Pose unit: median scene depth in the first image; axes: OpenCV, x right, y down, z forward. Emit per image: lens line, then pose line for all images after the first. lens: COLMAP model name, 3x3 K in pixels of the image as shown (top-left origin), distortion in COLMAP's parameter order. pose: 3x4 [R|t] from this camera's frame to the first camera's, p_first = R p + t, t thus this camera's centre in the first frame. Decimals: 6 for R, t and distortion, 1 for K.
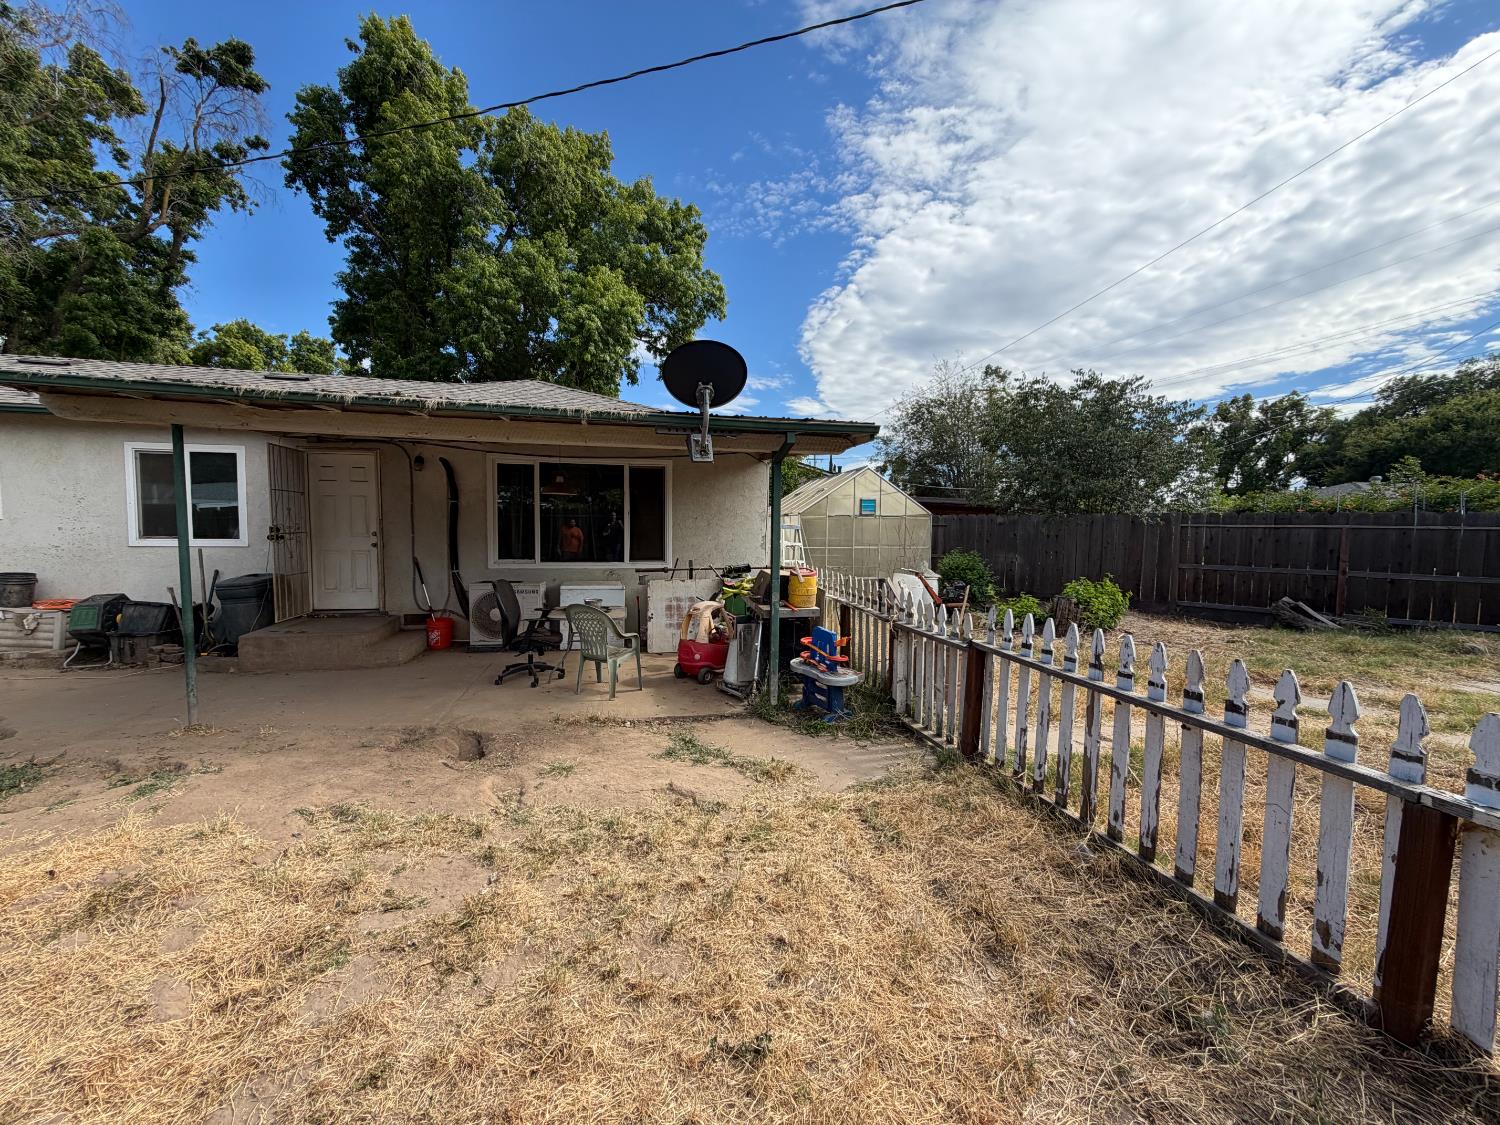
lens RADIAL K [[591.6, 0, 747.3], [0, 591.6, 565.6], [0, 0, 1]] dist [-0.003103, 0.000107]
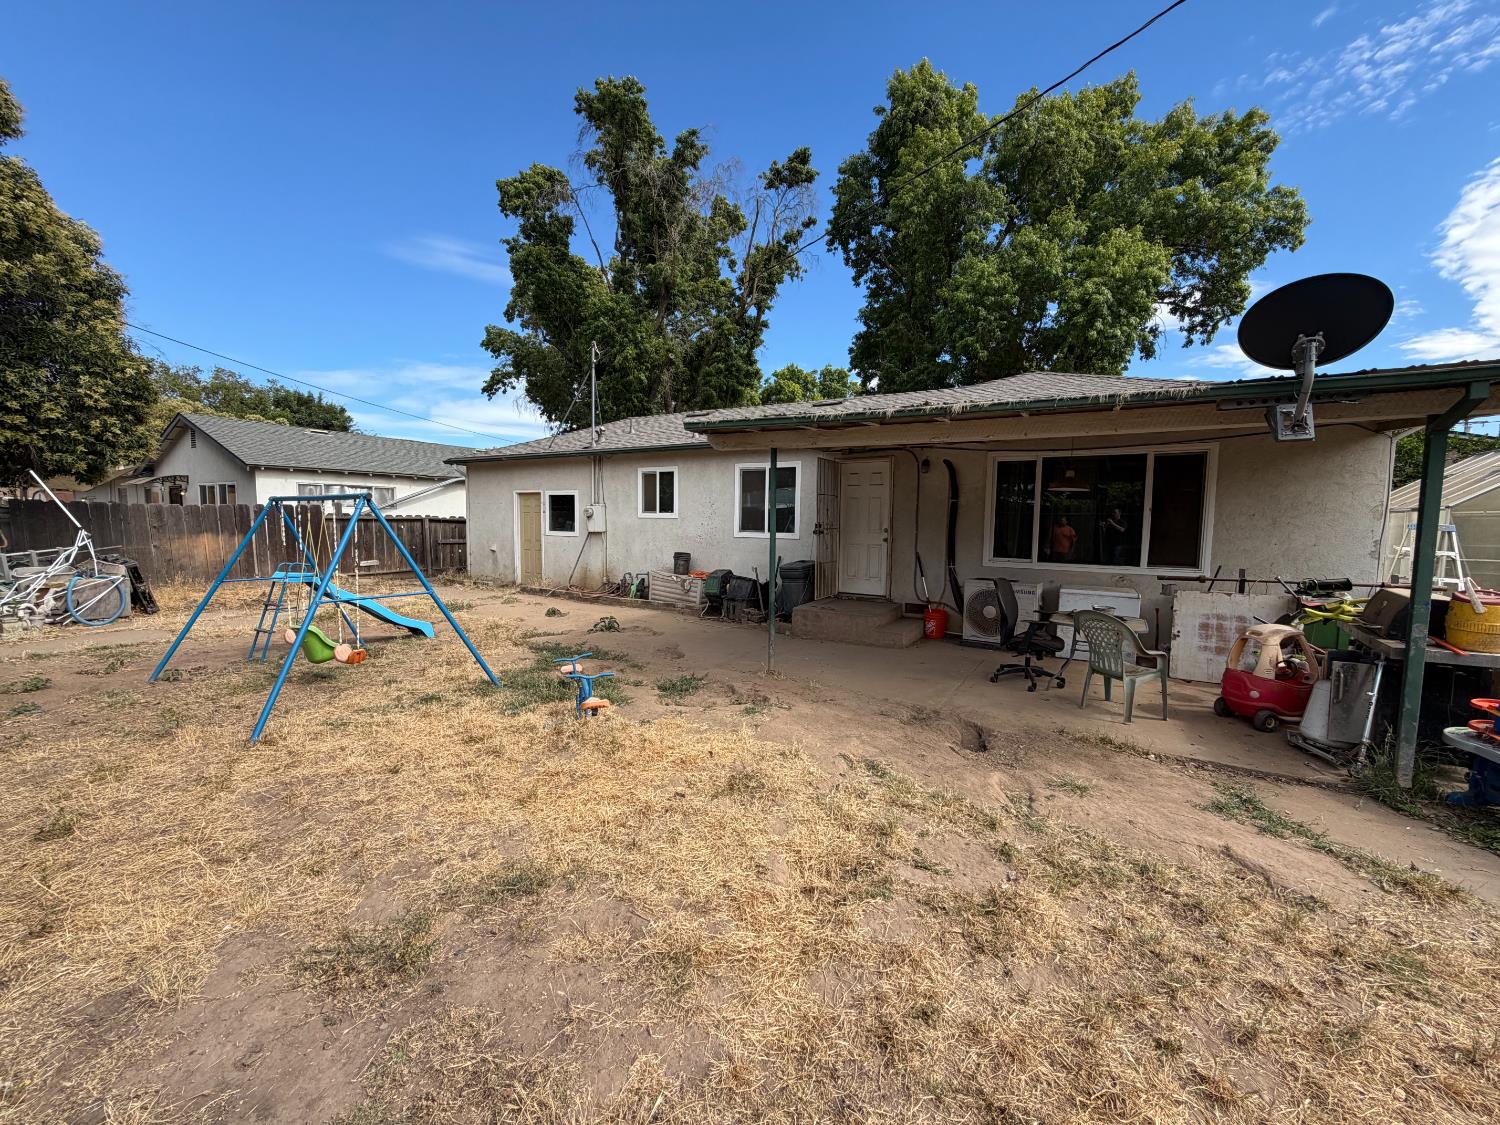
lens RADIAL K [[591.6, 0, 747.3], [0, 591.6, 565.6], [0, 0, 1]] dist [-0.003103, 0.000107]
pose [[0.725391, 0.052393, -0.686340, -0.028090], [-0.050318, 0.998467, 0.023040, 0.001128], [0.686495, 0.017822, 0.726916, -0.012460]]
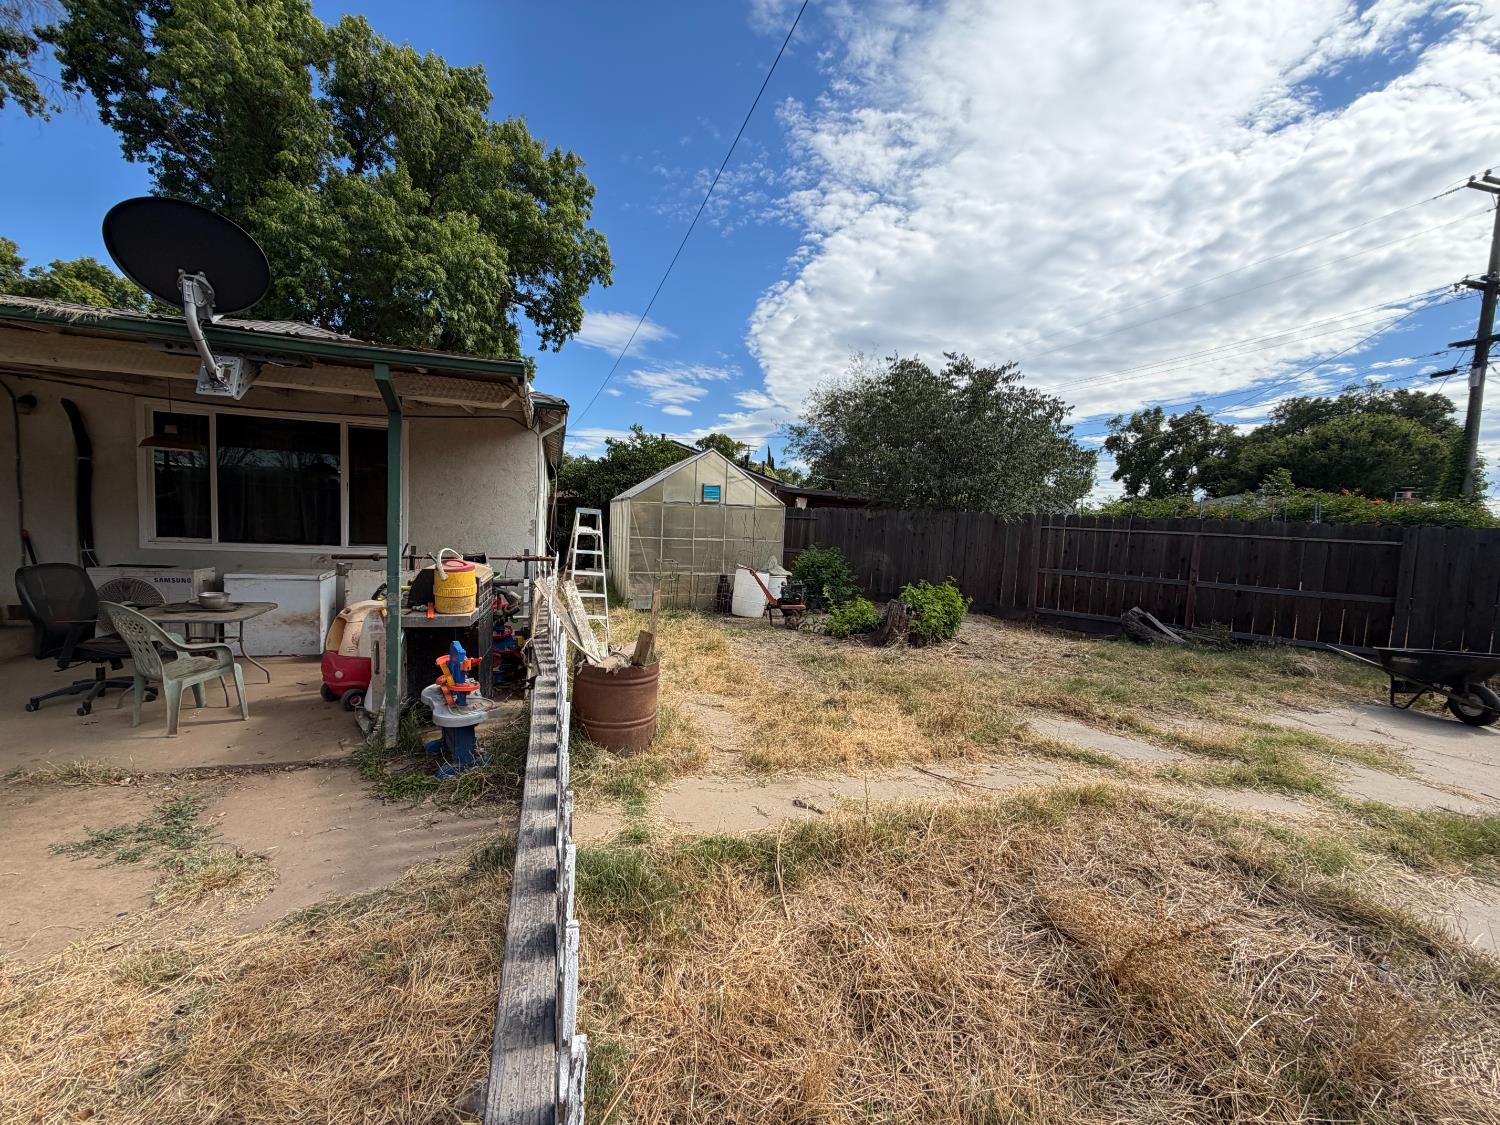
lens RADIAL K [[590.7, 0, 753.0], [0, 590.7, 555.9], [0, 0, 1]] dist [-0.000117, -0.000244]
pose [[0.994858, 0.031176, 0.096364, 0.224480], [-0.030915, 0.999513, -0.004205, -0.004906], [-0.096449, 0.001205, 0.995337, 0.130595]]
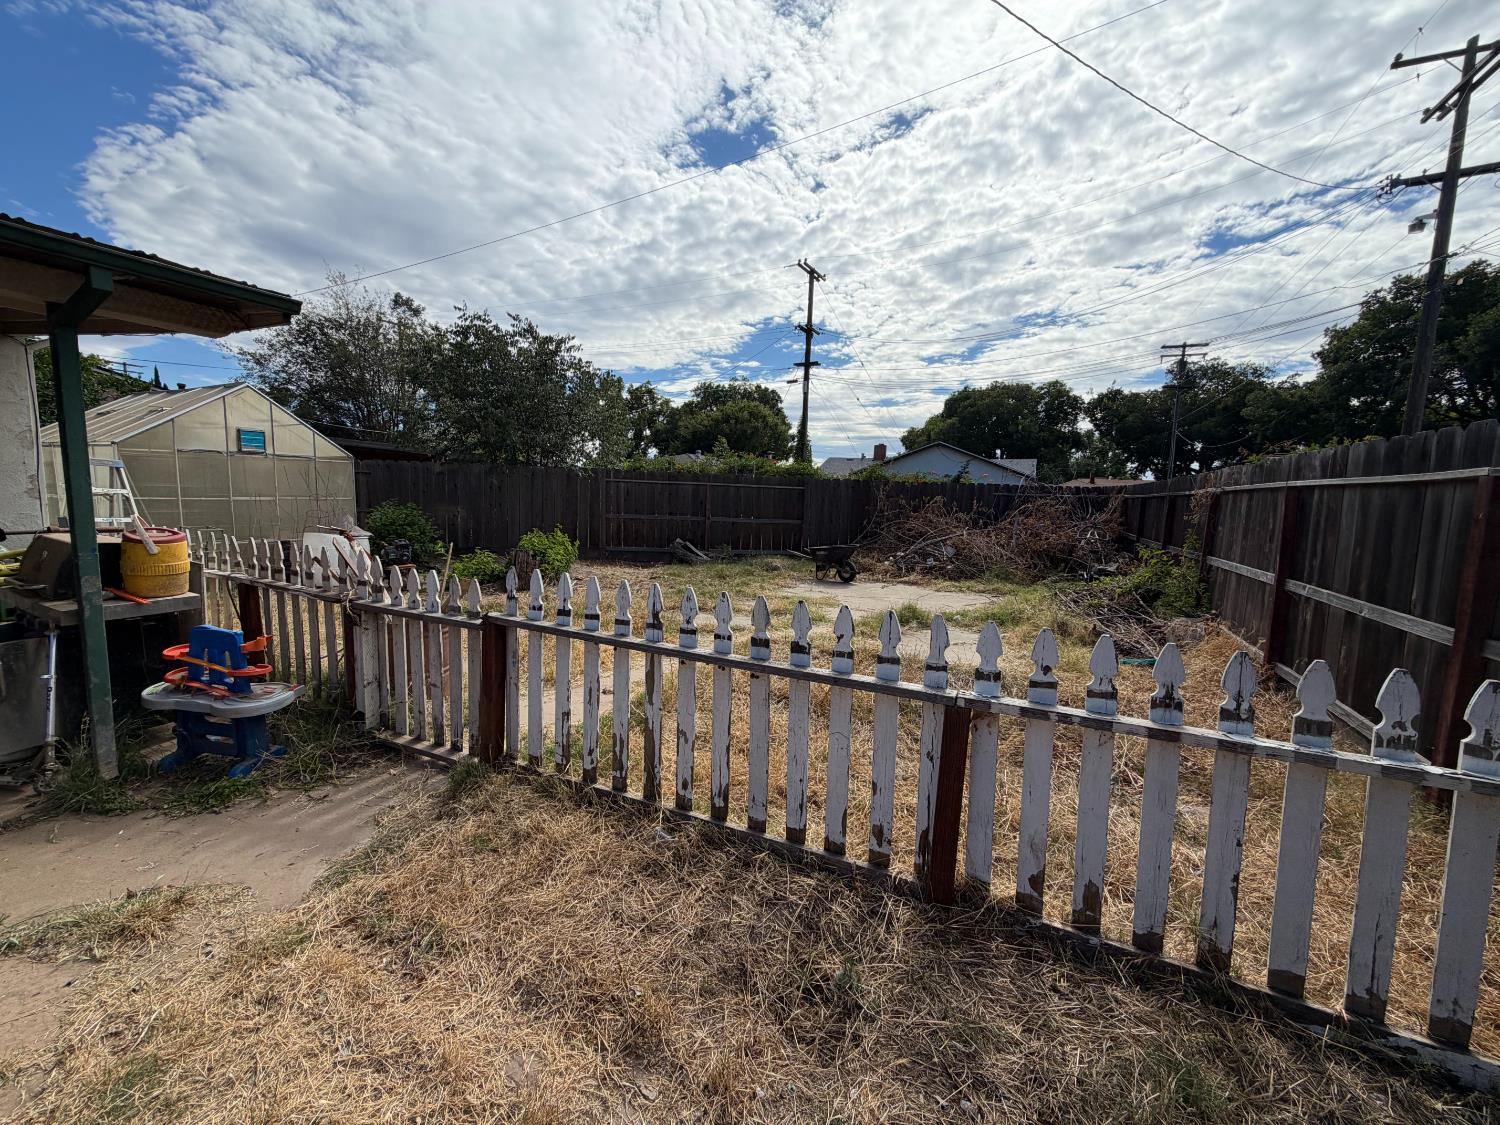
lens RADIAL K [[589.0, 0, 749.3], [0, 589.0, 555.3], [0, 0, 1]] dist [-0.007805, 0.000181]
pose [[0.608347, -0.070926, 0.790496, -0.003811], [0.022997, 0.997156, 0.071770, 0.001424], [-0.793338, -0.025482, 0.608248, 0.107278]]
